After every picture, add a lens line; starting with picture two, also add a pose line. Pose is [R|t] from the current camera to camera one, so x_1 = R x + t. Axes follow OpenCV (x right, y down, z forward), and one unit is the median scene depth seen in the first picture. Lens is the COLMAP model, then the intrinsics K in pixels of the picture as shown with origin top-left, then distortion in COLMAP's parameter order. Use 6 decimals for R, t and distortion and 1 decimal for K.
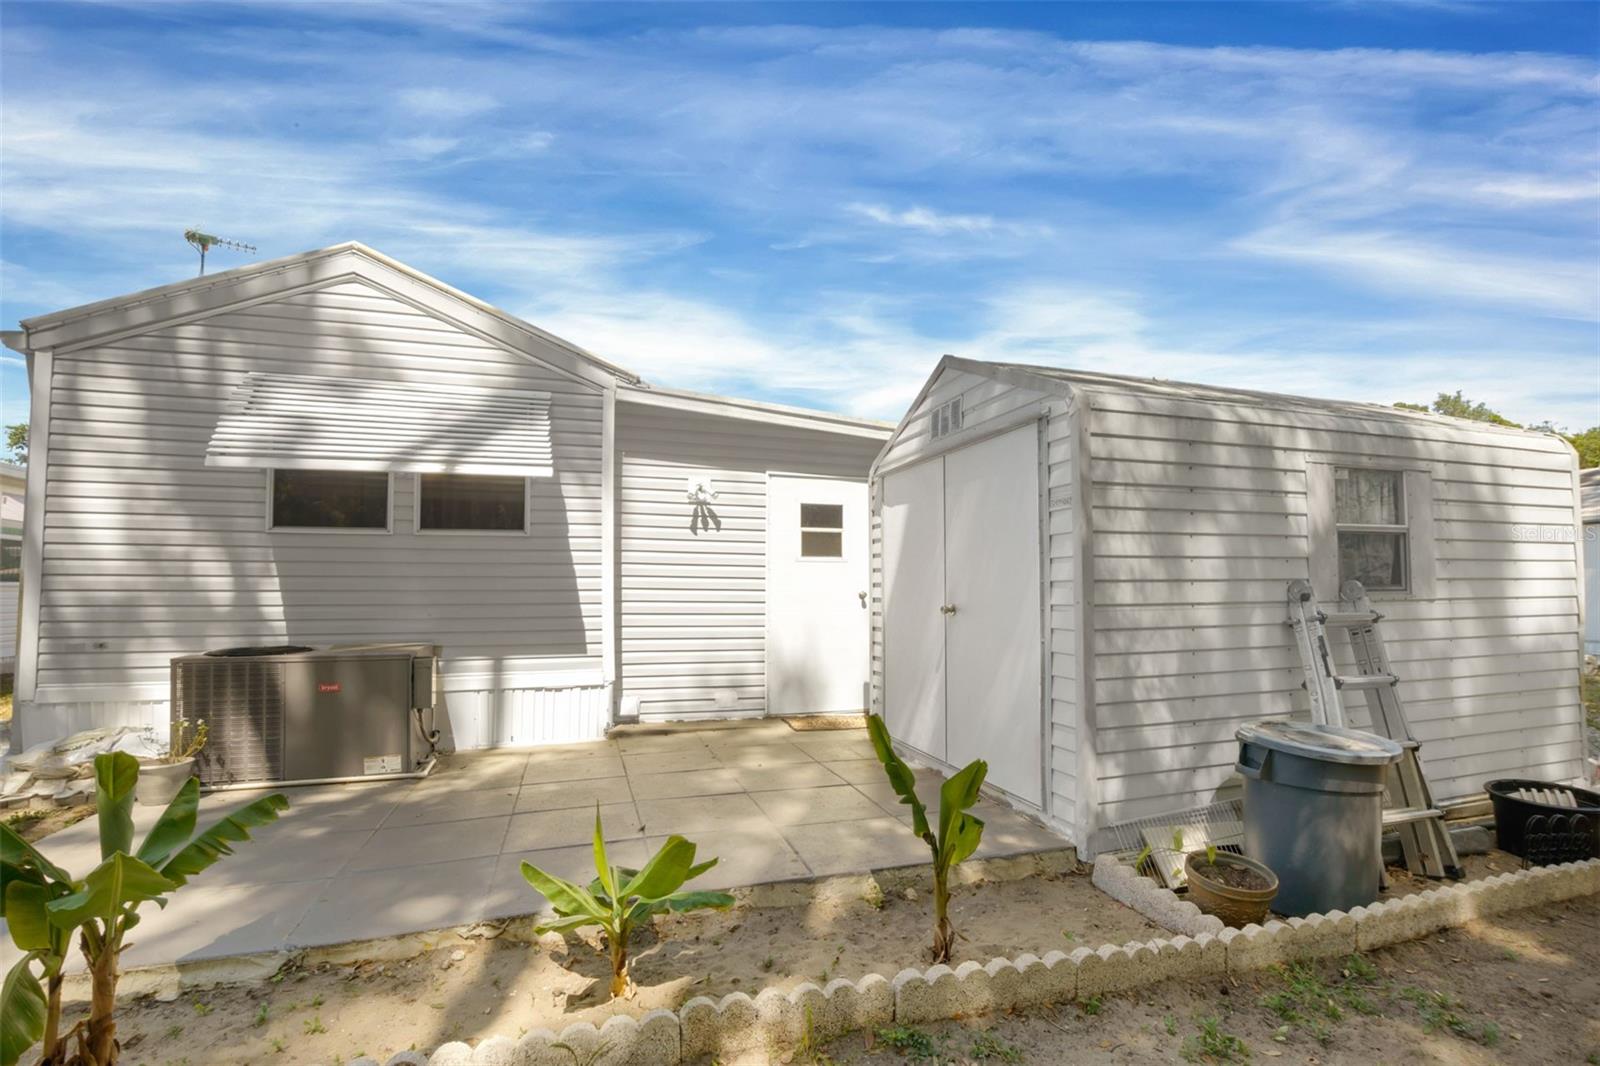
lens RADIAL K [[715.6, 0, 807.7], [0, 715.6, 562.5], [0, 0, 1]] dist [-0.025798, 0.000917]
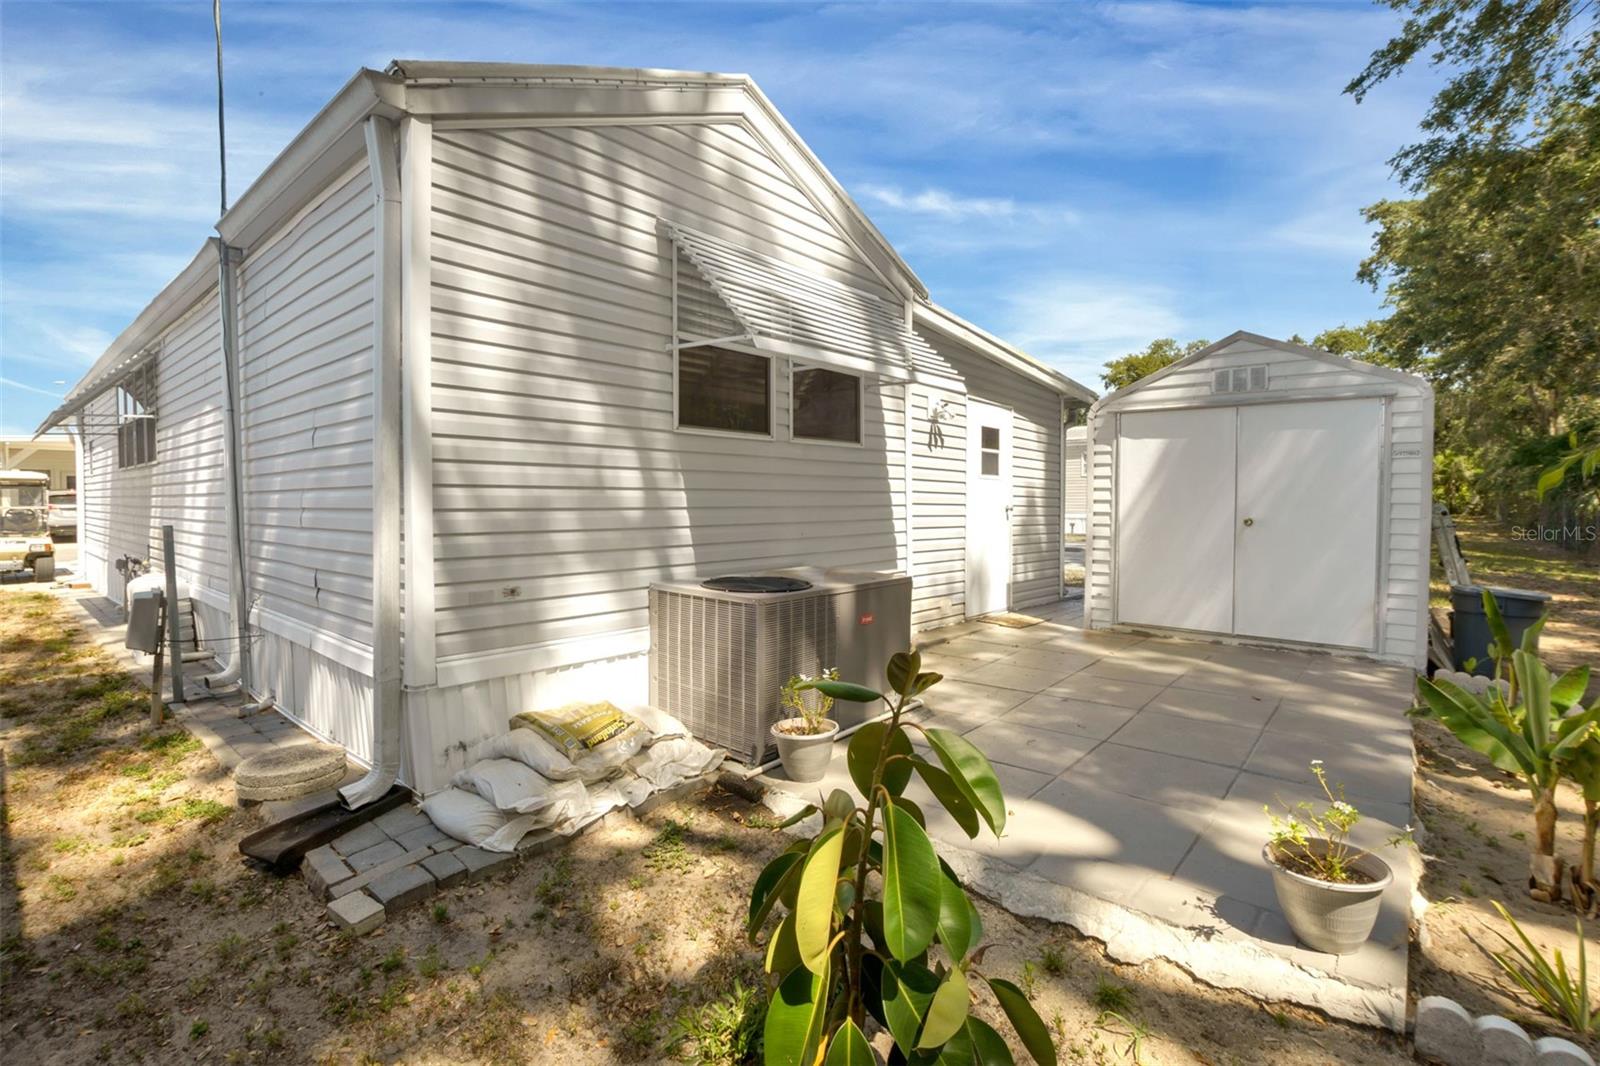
lens RADIAL K [[721.5, 0, 819.2], [0, 721.5, 524.4], [0, 0, 1]] dist [-0.045709, 0.007324]
pose [[0.845251, -0.016001, 0.534129, -0.992864], [-0.021752, 0.997693, 0.064310, 0.003056], [-0.533926, -0.065977, 0.842953, 0.231447]]
